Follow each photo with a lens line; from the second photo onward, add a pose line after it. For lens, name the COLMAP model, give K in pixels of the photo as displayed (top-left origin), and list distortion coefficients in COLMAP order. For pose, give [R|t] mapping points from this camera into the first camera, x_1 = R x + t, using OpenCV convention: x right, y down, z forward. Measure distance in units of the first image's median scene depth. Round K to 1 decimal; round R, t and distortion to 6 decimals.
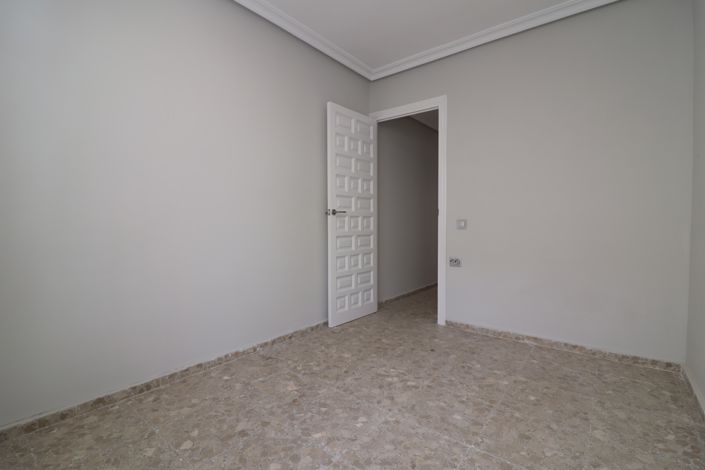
lens RADIAL K [[328.4, 0, 352.6], [0, 328.4, 233.2], [0, 0, 1]] dist [-0.004863, -0.007861]
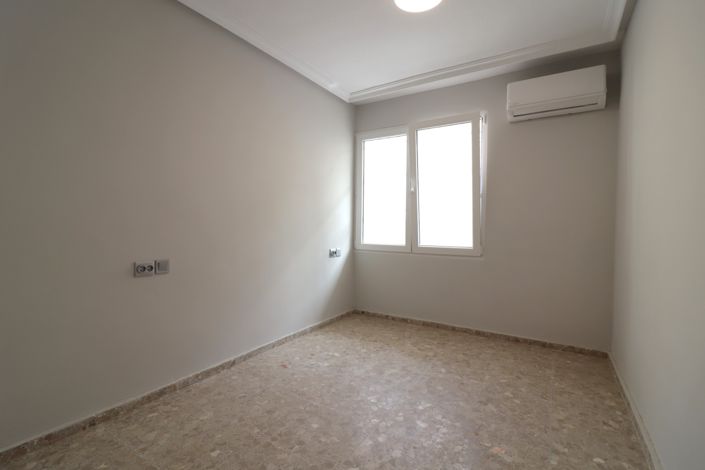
lens RADIAL K [[328.4, 0, 352.1], [0, 328.4, 233.0], [0, 0, 1]] dist [-0.004863, -0.007861]
pose [[-0.993439, -0.006029, -0.114201, 0.320979], [-0.012771, 0.998212, 0.058397, -0.138436], [0.113644, 0.059473, -0.991740, 2.022194]]
